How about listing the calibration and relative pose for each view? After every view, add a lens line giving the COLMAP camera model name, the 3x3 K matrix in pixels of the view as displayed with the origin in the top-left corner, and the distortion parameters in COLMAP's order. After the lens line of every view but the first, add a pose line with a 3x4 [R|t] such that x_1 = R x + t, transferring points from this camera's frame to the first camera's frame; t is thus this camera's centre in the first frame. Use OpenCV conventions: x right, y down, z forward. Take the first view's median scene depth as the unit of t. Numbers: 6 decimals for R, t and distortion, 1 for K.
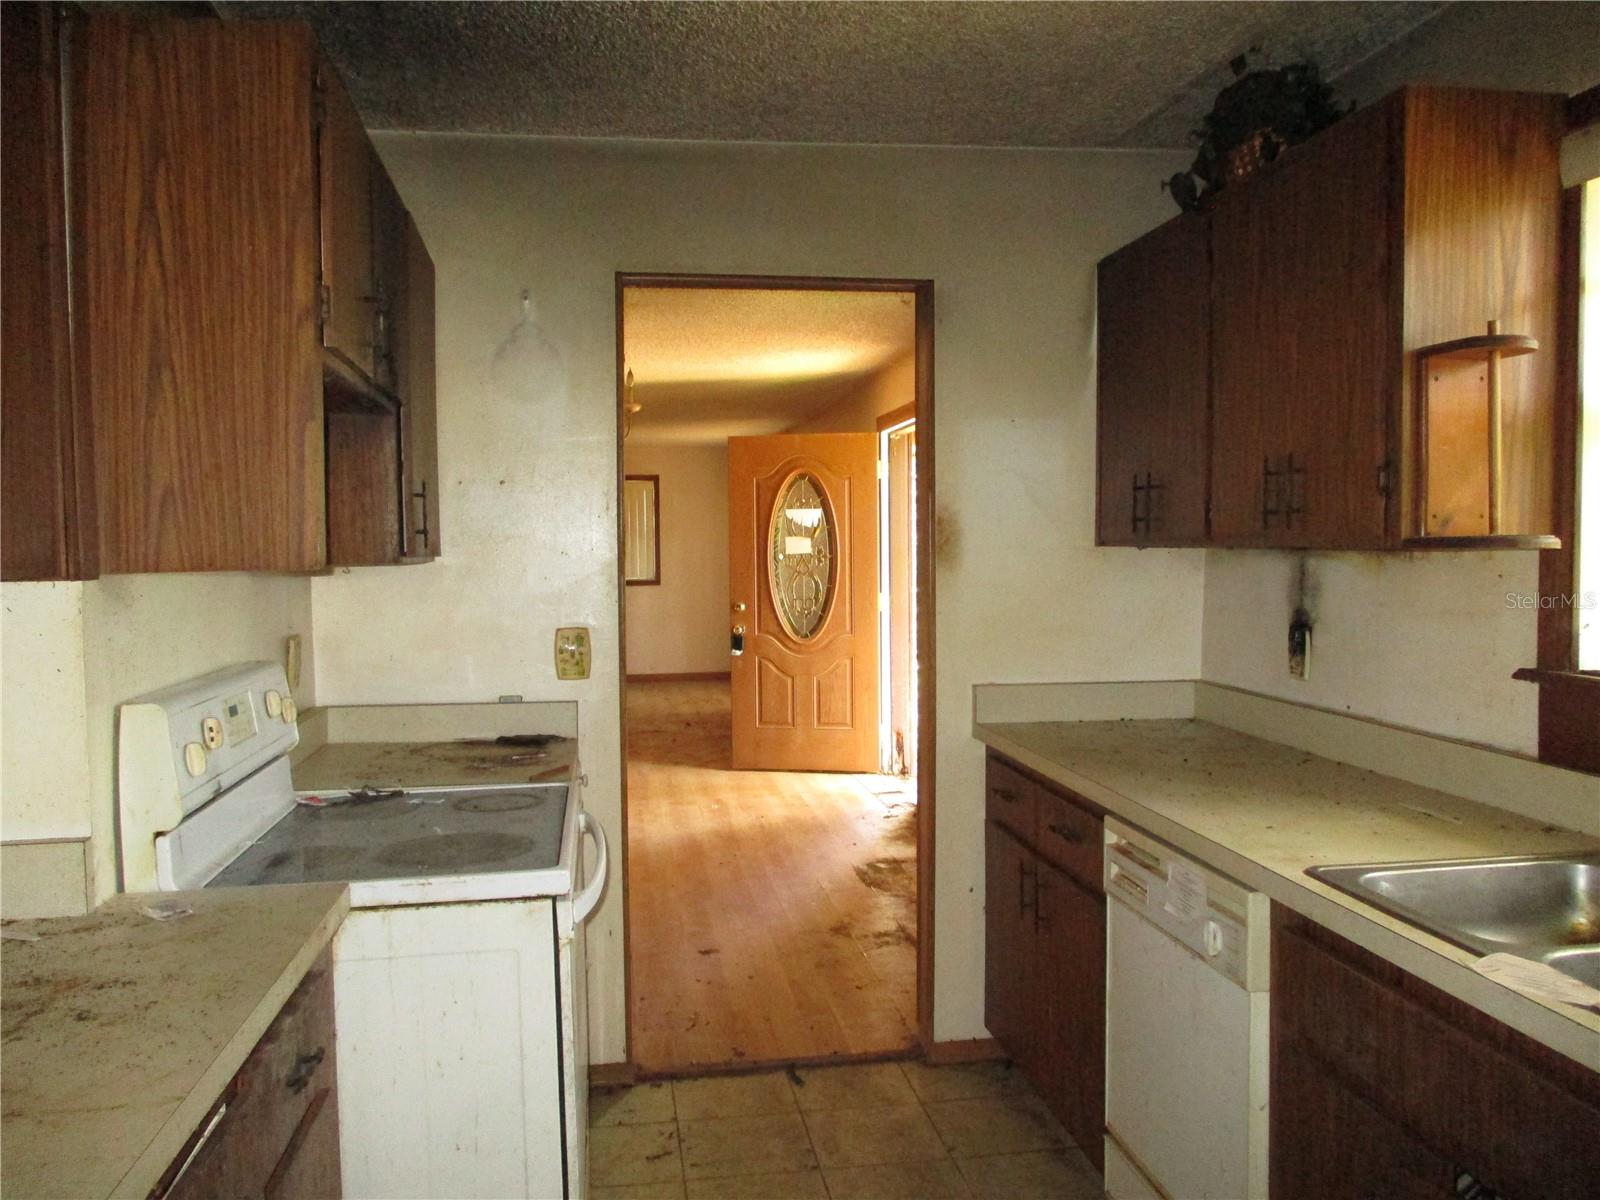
lens RADIAL K [[1357.7, 0, 801.1], [0, 1357.7, 603.0], [0, 0, 1]] dist [-0.014235, -0.002990]
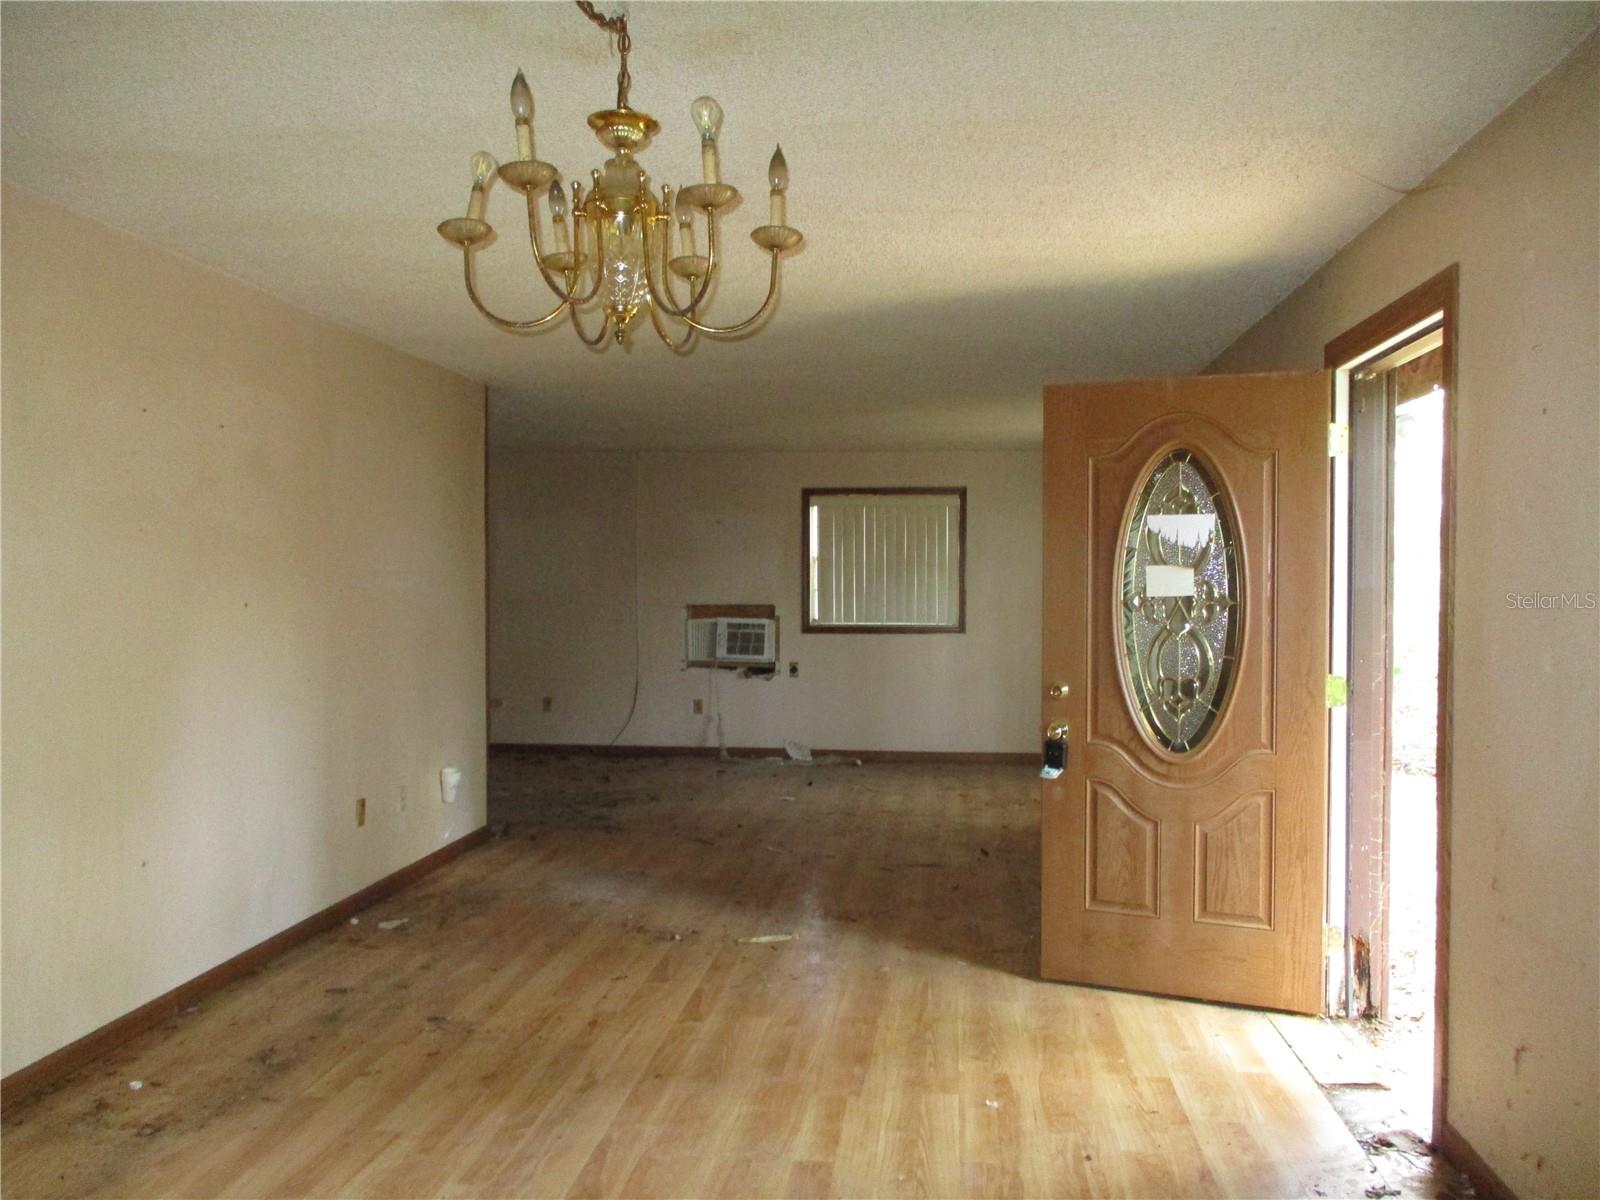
lens RADIAL K [[1357.7, 0, 797.4], [0, 1357.7, 600.4], [0, 0, 1]] dist [-0.014235, -0.002990]
pose [[0.967595, 0.017160, -0.251923, -0.009567], [-0.024552, 0.999354, -0.026228, -0.016927], [0.251311, 0.031563, 0.967392, 0.434817]]
